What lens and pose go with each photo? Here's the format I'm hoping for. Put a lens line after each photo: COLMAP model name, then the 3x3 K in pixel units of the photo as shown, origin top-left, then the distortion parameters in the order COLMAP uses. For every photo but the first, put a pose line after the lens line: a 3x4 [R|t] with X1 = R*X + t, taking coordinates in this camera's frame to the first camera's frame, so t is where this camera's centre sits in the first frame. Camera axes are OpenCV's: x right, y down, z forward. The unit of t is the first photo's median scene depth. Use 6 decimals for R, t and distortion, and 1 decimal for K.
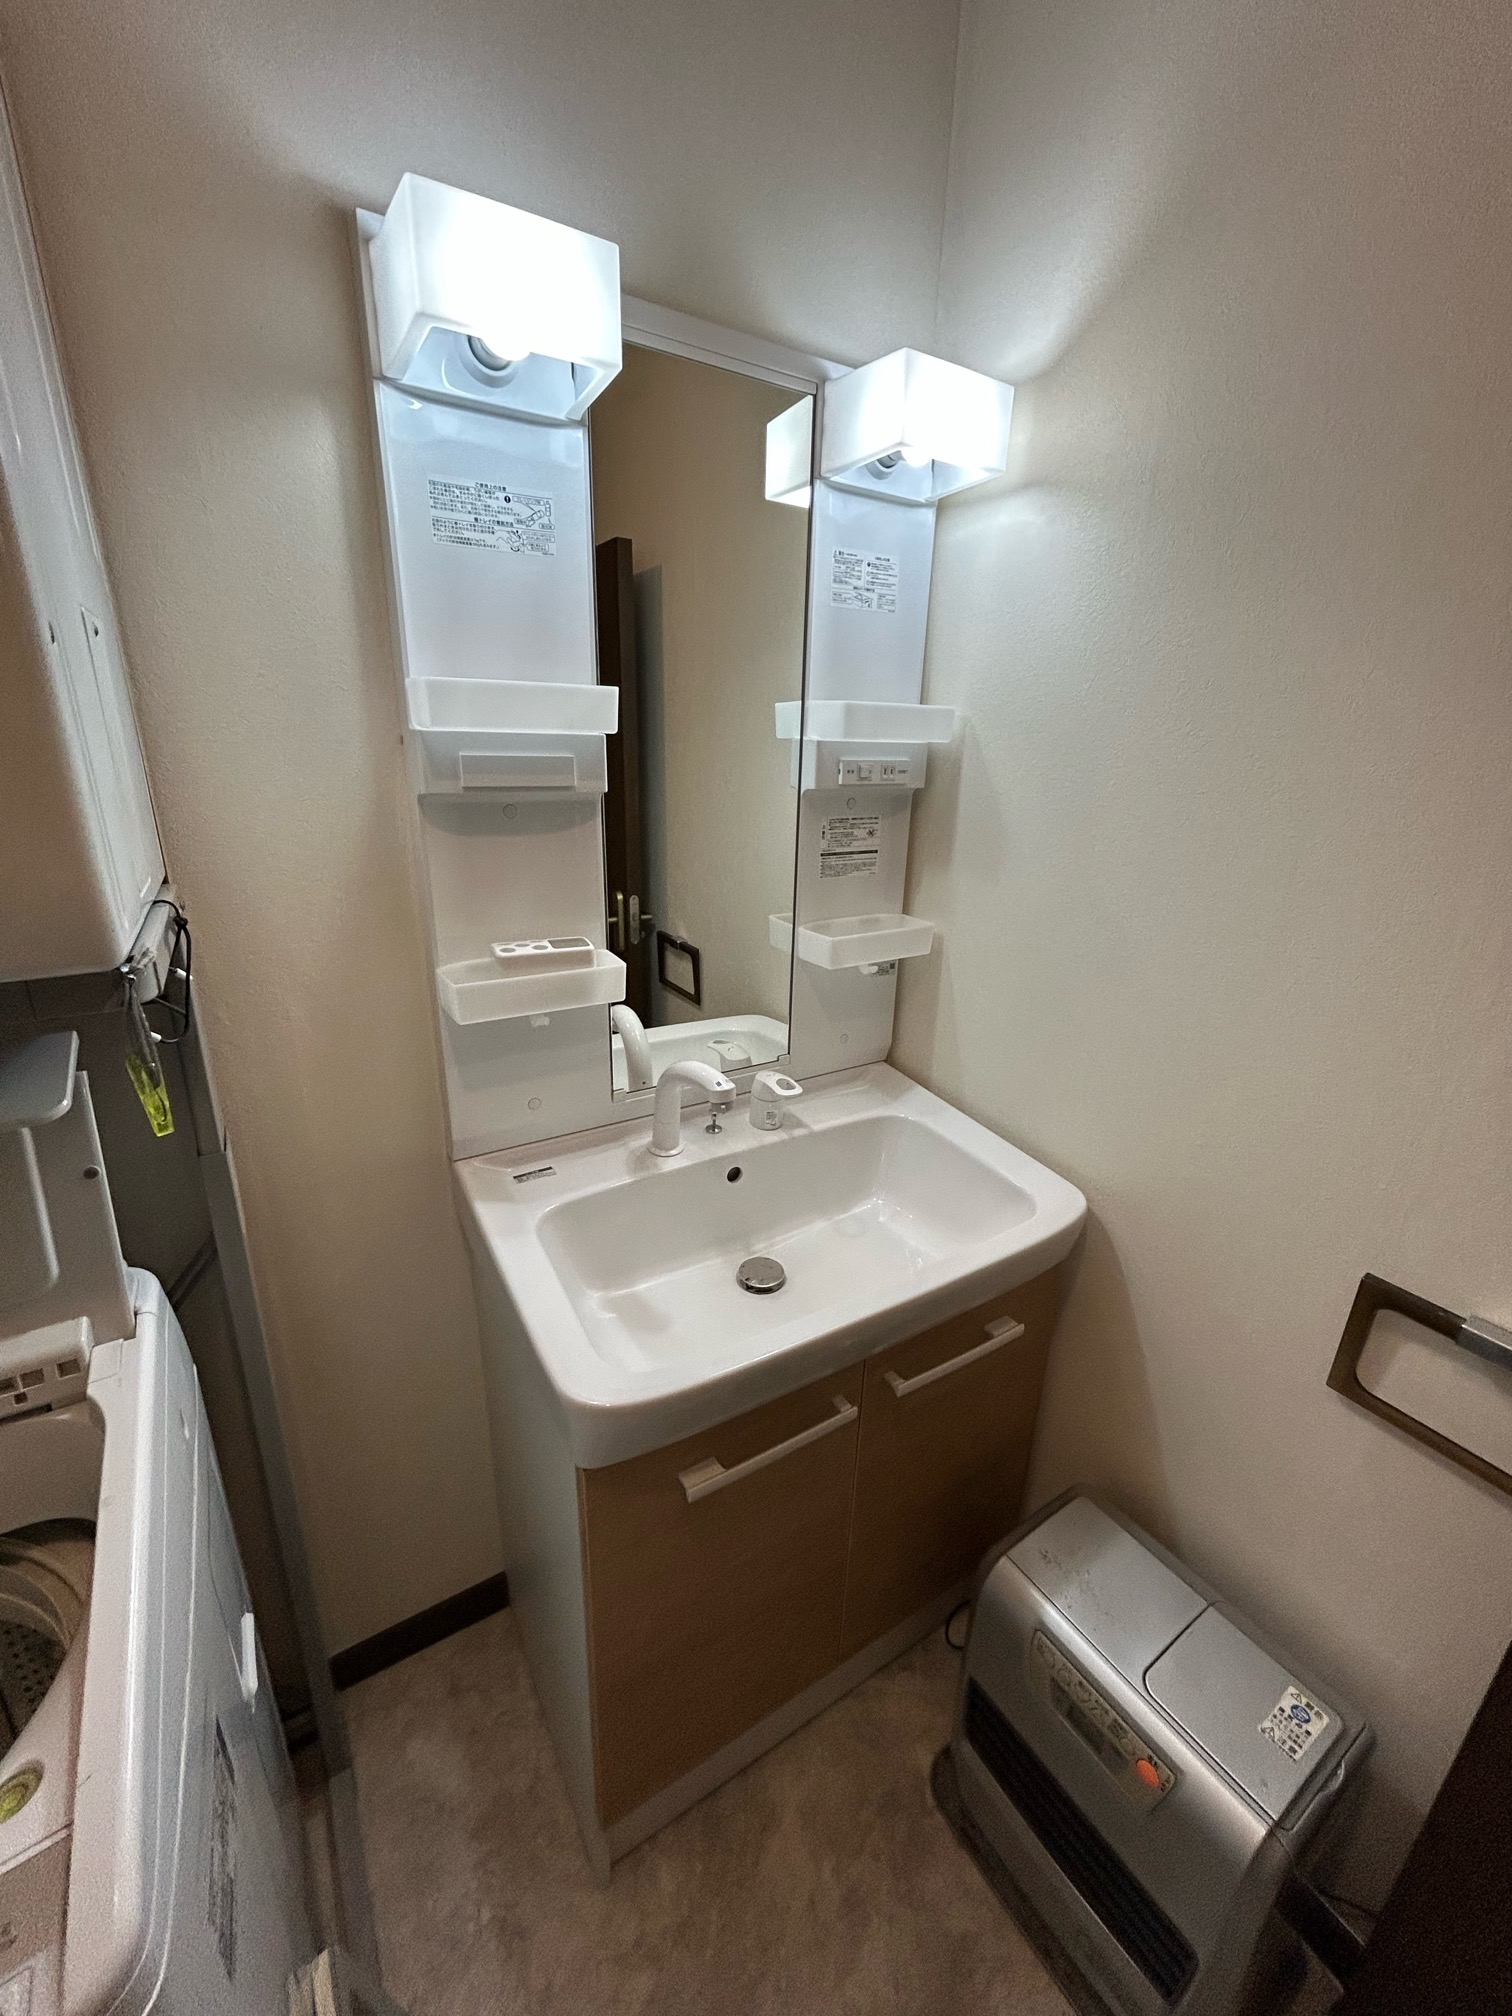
lens RADIAL K [[813.8, 0, 759.5], [0, 813.8, 1010.1], [0, 0, 1]] dist [0.000289, -0.001239]
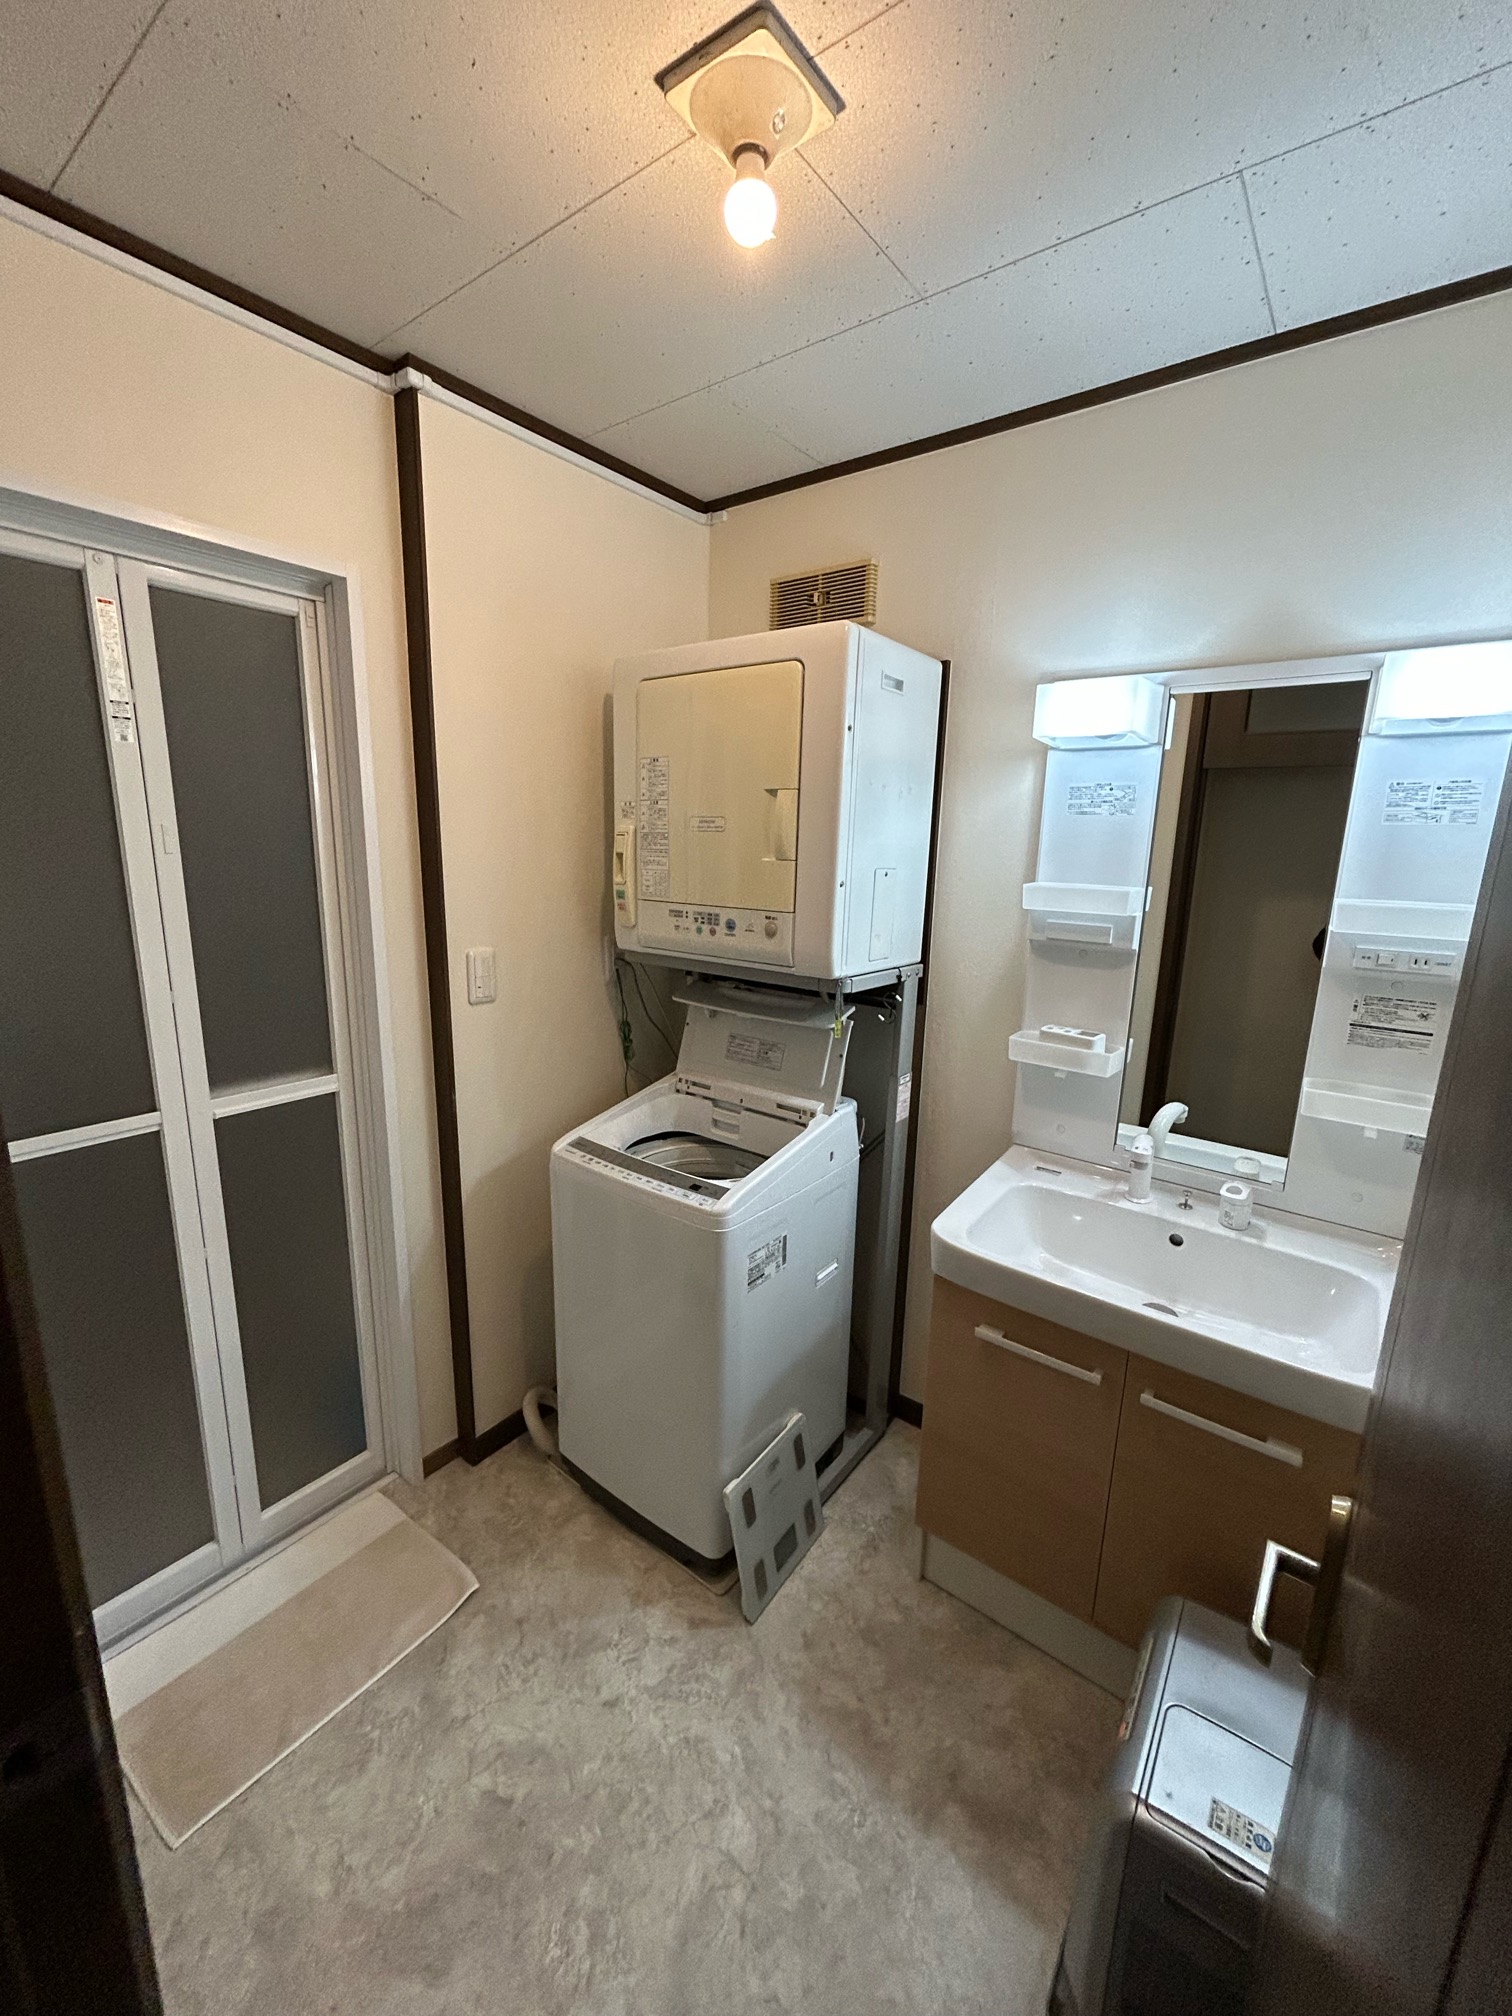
lens RADIAL K [[813.8, 0, 748.6], [0, 813.8, 1013.3], [0, 0, 1]] dist [0.000289, -0.001239]
pose [[0.340110, 0.183591, -0.922290, 0.922985], [-0.314645, 0.946447, 0.072369, -0.022673], [0.886185, 0.265580, 0.379662, -0.216660]]
